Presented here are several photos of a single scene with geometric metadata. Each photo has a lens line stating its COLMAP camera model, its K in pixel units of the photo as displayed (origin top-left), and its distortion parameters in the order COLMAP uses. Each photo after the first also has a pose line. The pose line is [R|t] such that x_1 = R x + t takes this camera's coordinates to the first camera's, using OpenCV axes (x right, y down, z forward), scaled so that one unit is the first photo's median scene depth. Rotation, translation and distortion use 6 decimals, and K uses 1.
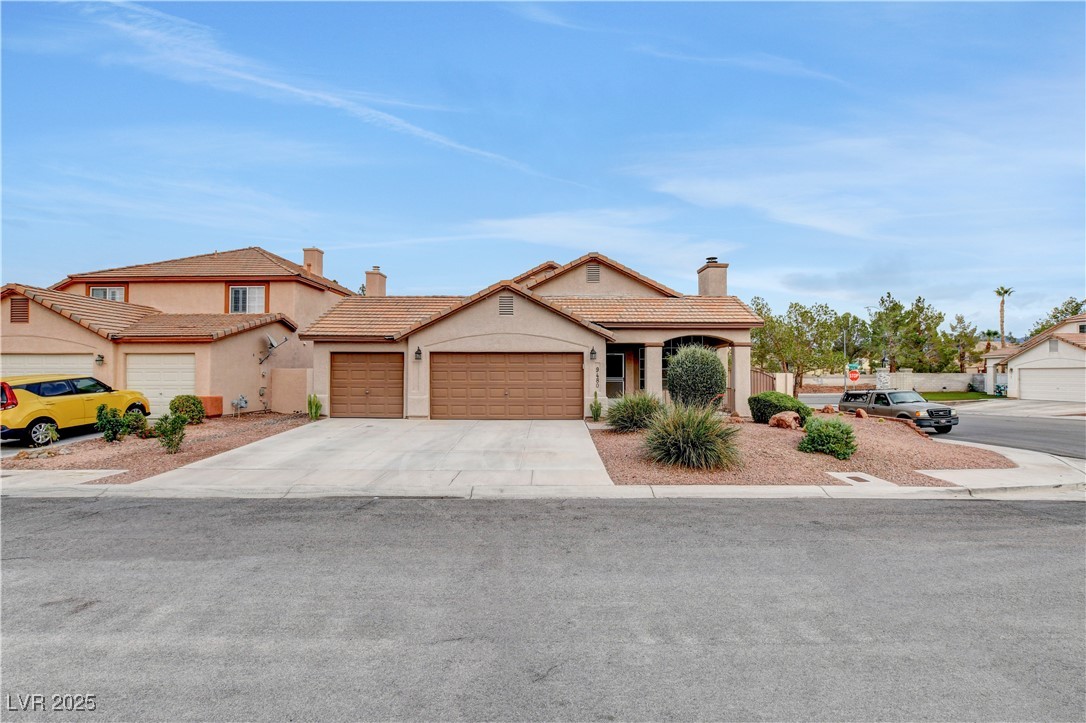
lens RADIAL K [[482.4, 0, 544.4], [0, 482.4, 366.3], [0, 0, 1]] dist [-0.033246, 0.003845]
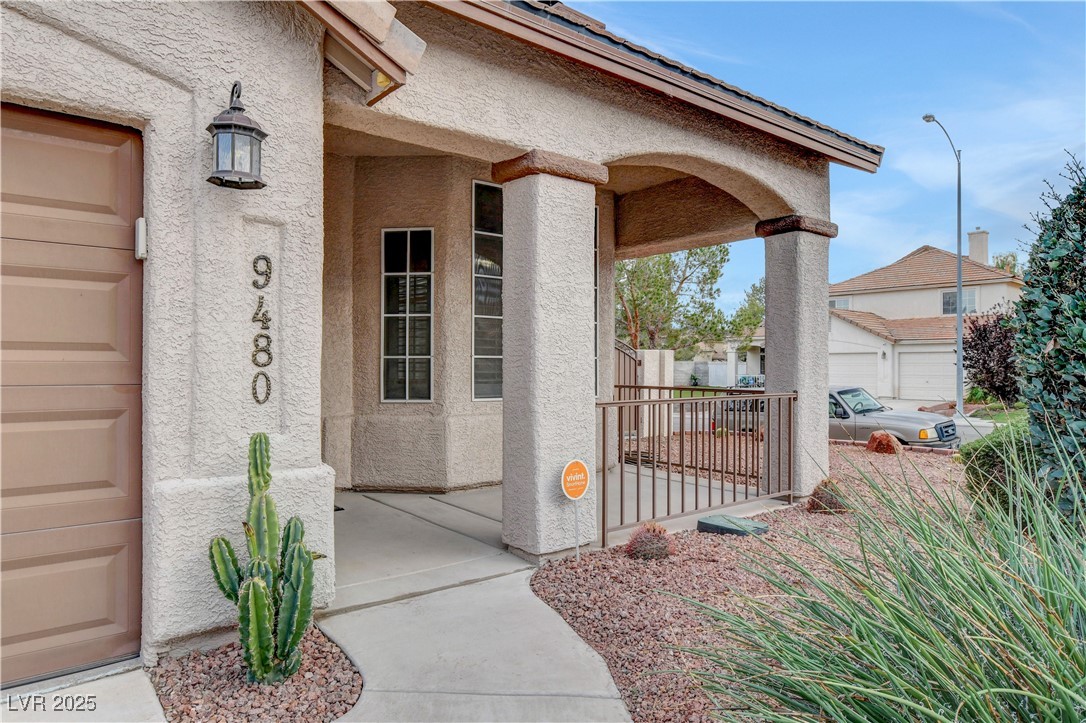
lens RADIAL K [[666.9, 0, 543.2], [0, 666.9, 363.6], [0, 0, 1]] dist [-0.004429, 0.000601]
pose [[0.789281, 0.006357, 0.613999, 0.056947], [-0.015932, 0.999822, 0.010129, 0.030121], [-0.613825, -0.017777, 0.789242, 0.802492]]
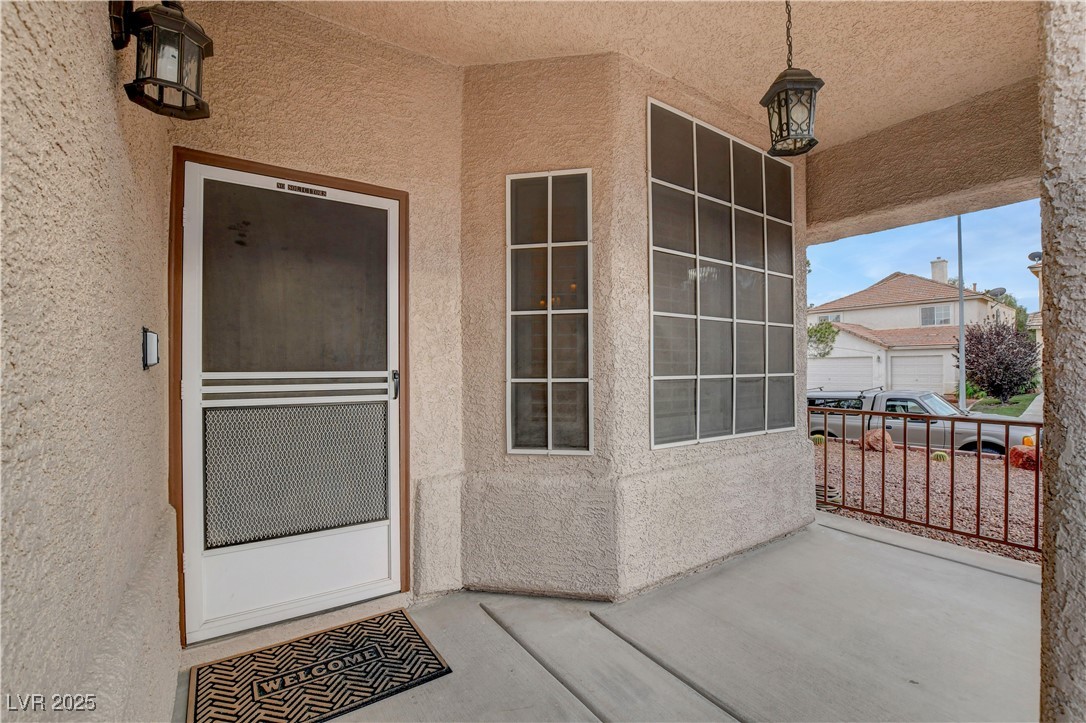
lens RADIAL K [[482.4, 0, 557.9], [0, 482.4, 363.1], [0, 0, 1]] dist [-0.033246, 0.003845]
pose [[0.828308, 0.002972, 0.560265, 0.103563], [-0.005868, 0.999977, 0.003371, 0.027044], [-0.560242, -0.006080, 0.828307, 0.922587]]
